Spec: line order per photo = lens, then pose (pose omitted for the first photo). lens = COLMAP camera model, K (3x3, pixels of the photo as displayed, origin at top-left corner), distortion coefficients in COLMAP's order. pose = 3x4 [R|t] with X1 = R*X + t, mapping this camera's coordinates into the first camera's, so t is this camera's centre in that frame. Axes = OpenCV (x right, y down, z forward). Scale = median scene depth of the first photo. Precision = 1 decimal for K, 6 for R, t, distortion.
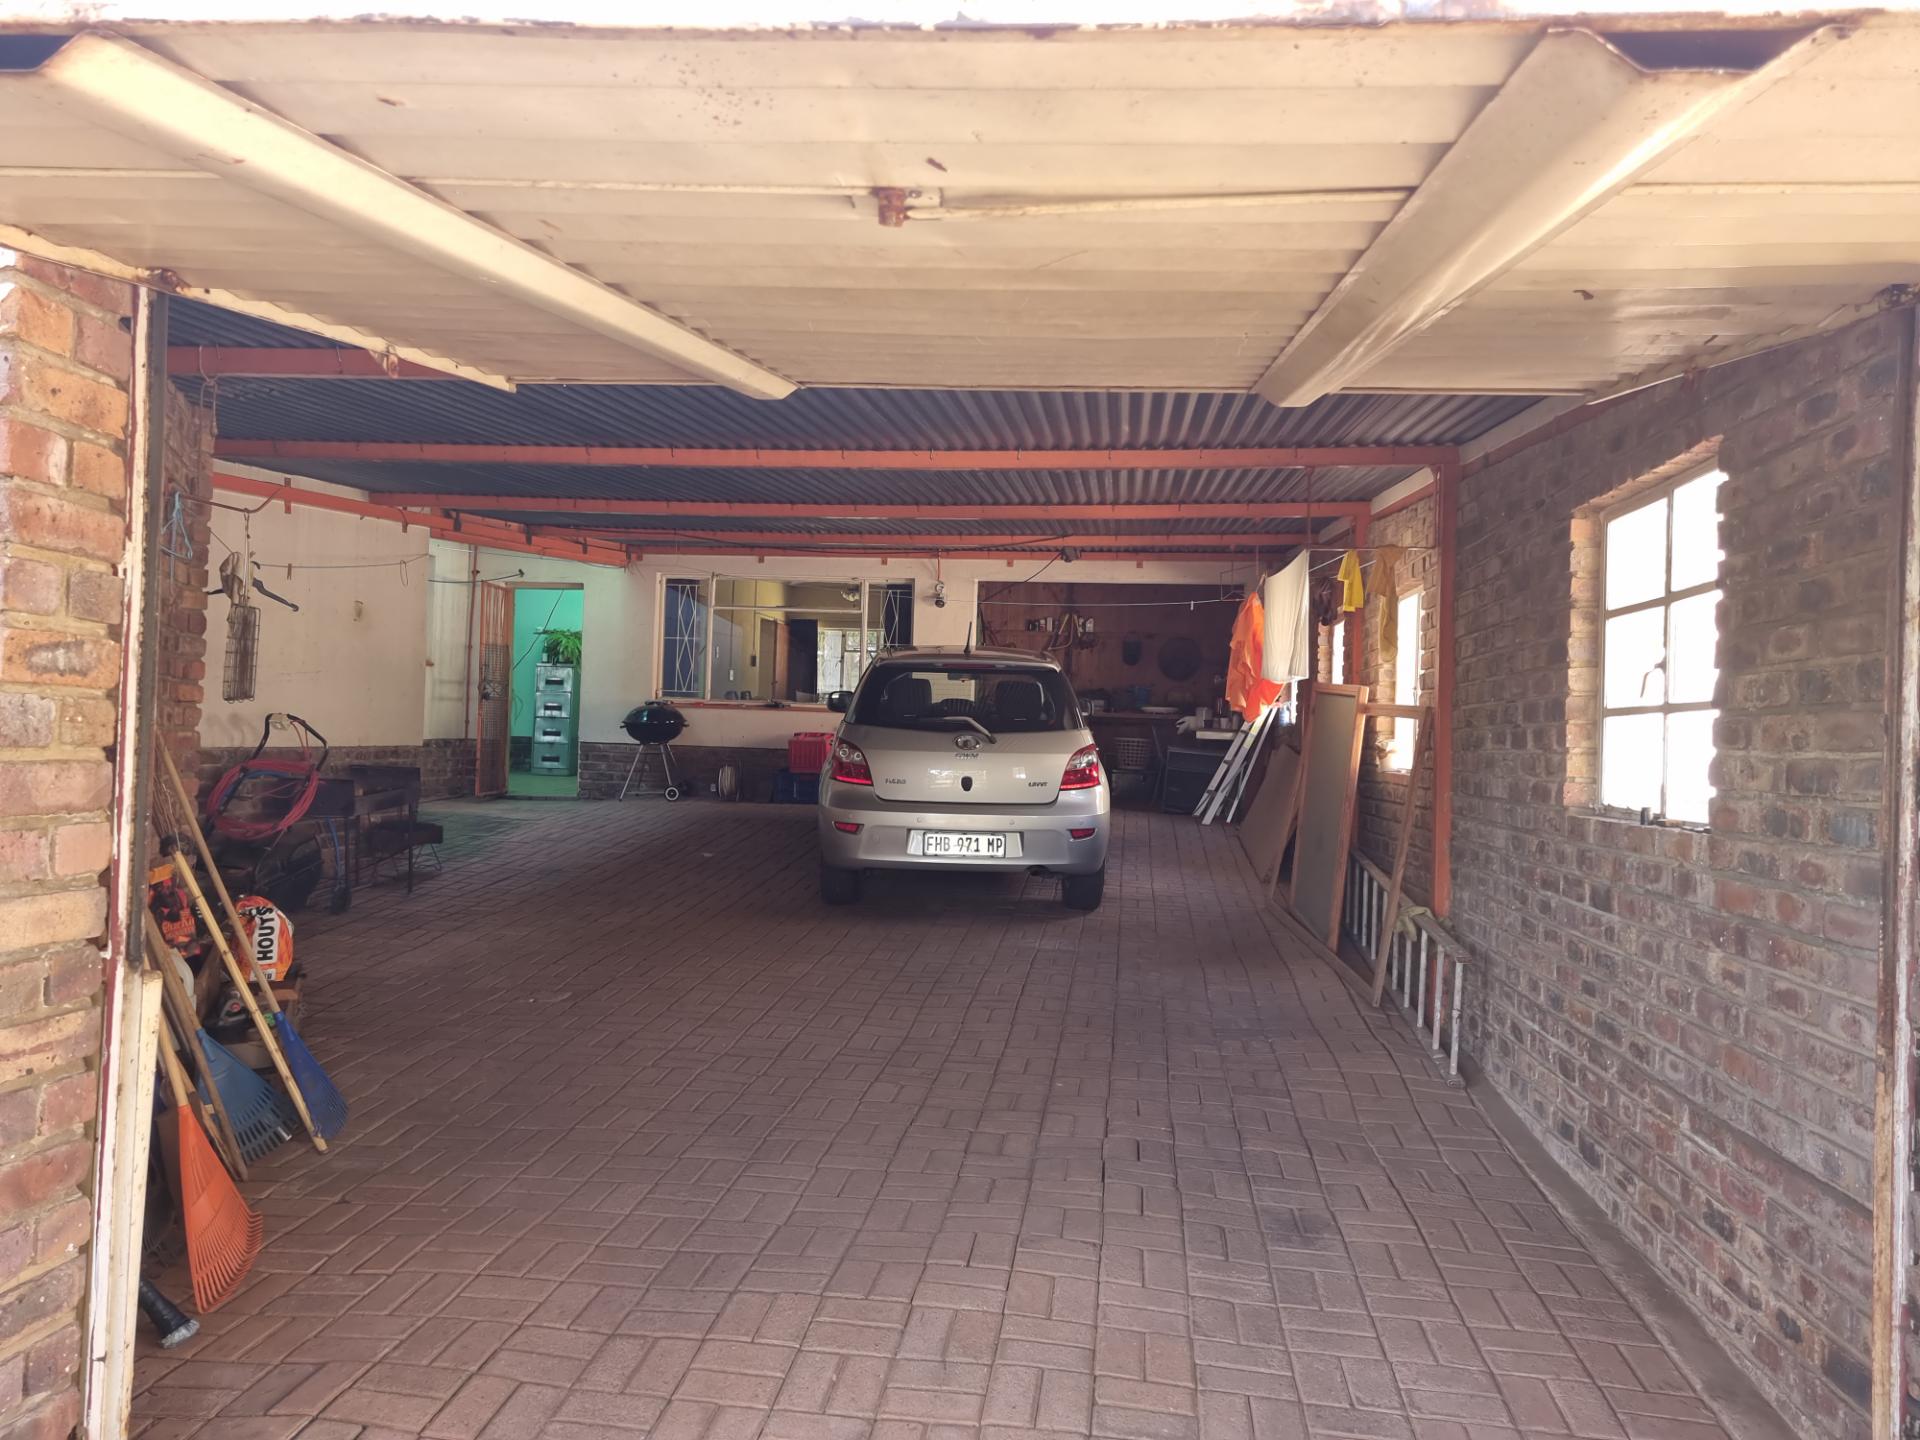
lens RADIAL K [[1334.6, 0, 963.3], [0, 1334.6, 712.1], [0, 0, 1]] dist [0.046387, -0.002054]
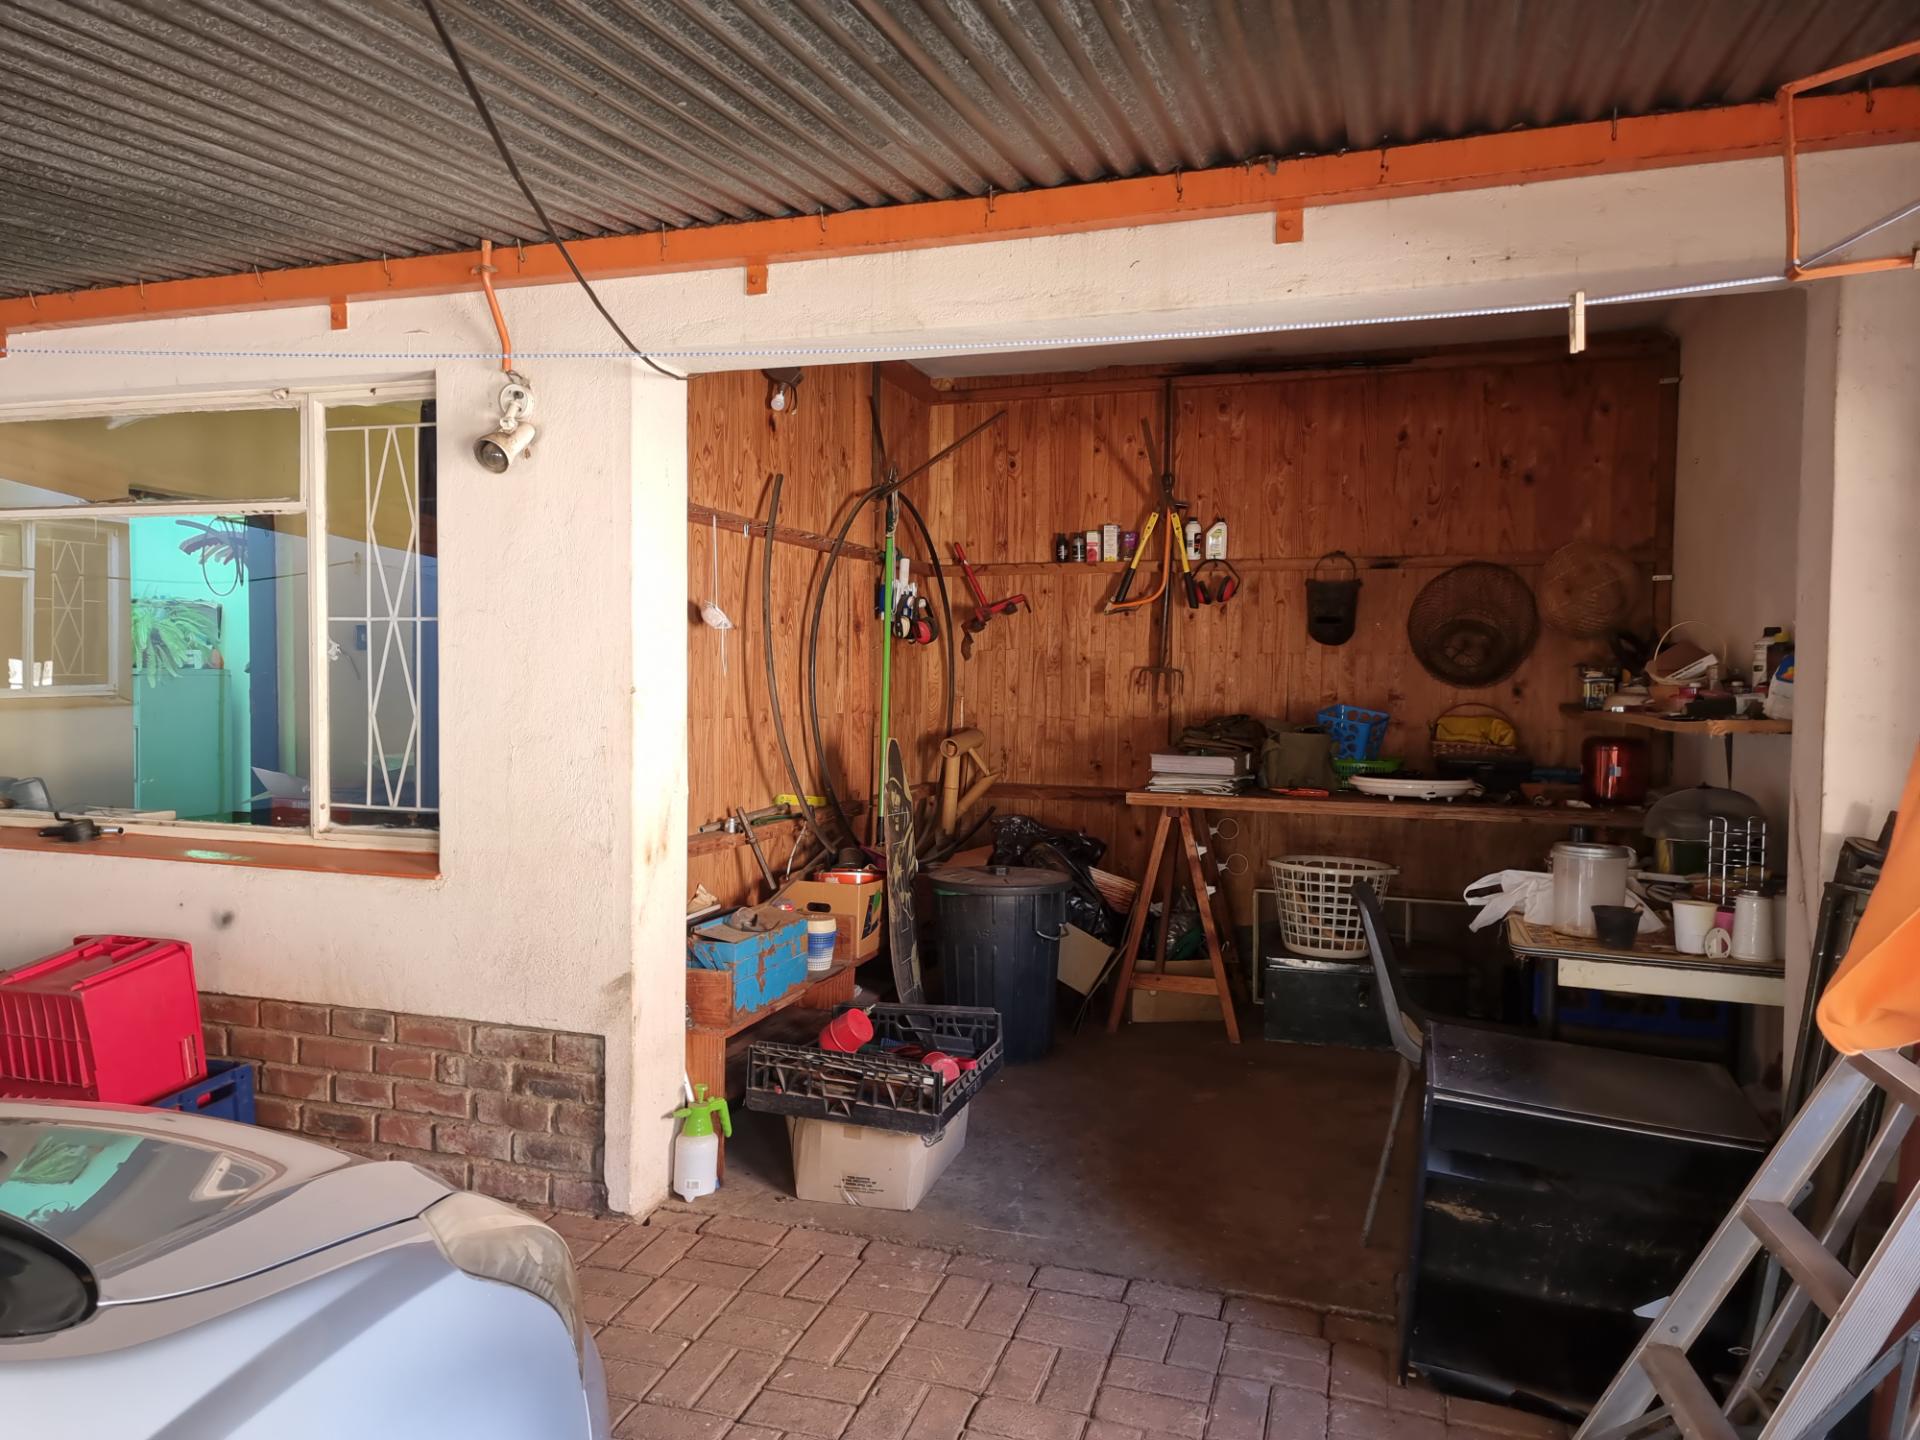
lens RADIAL K [[1334.6, 0, 967.0], [0, 1334.6, 723.6], [0, 0, 1]] dist [0.046387, -0.002054]
pose [[0.981873, -0.015384, -0.188917, 0.119910], [0.023813, 0.998816, 0.042432, -0.038993], [0.188040, -0.046161, 0.981076, 0.764134]]
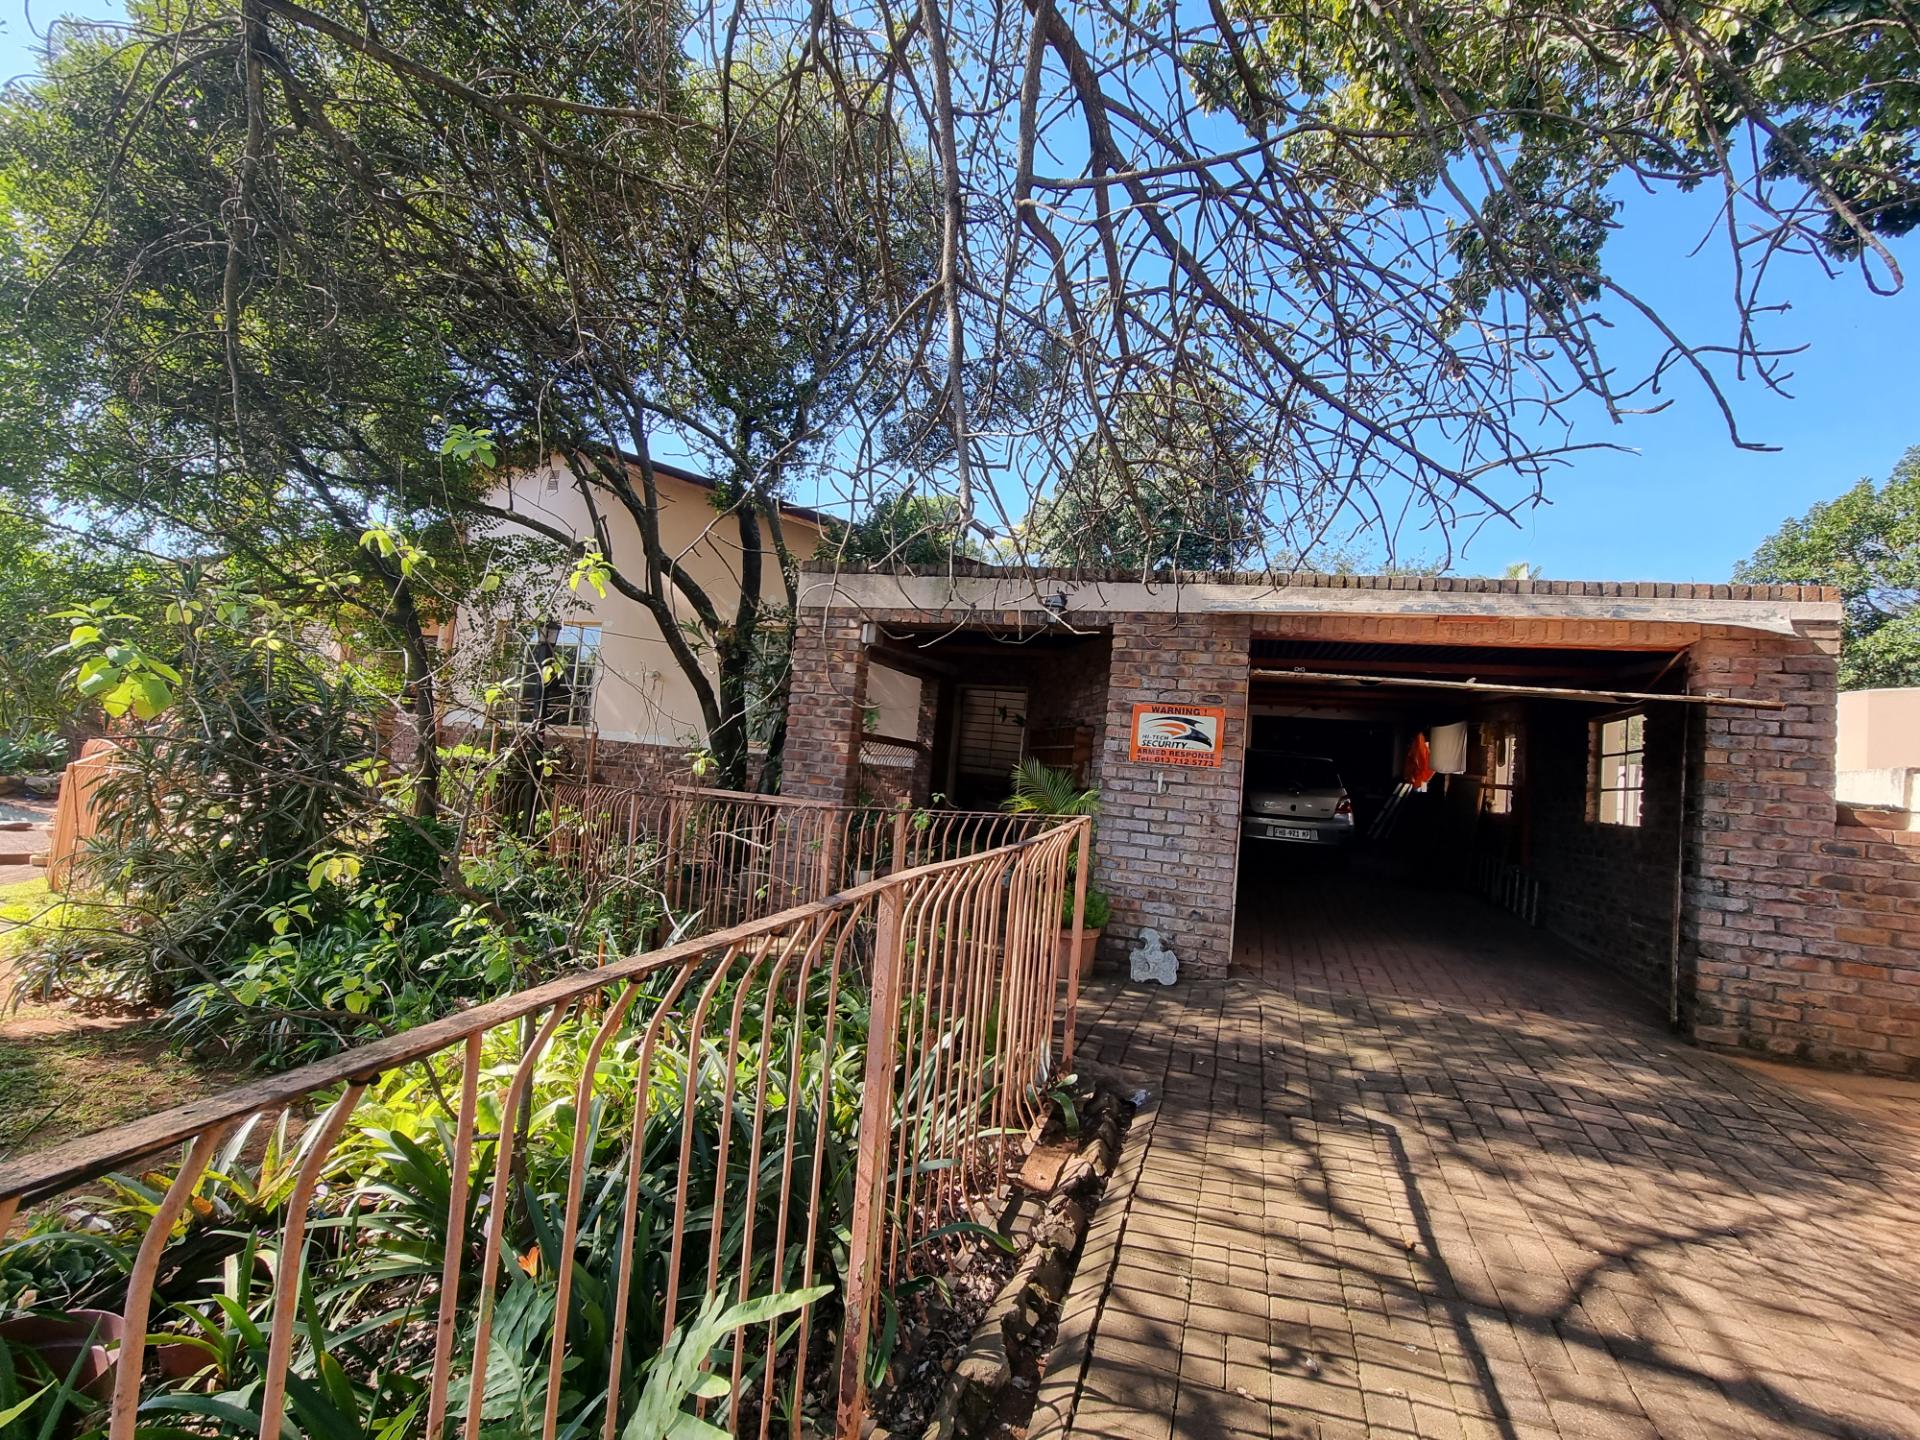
lens RADIAL K [[788.0, 0, 953.9], [0, 788.0, 726.0], [0, 0, 1]] dist [-0.007829, -0.000089]
pose [[0.972035, 0.039947, -0.231414, -0.265803], [-0.054249, 0.996969, -0.055769, 0.017509], [0.228485, 0.066764, 0.971255, -0.519752]]
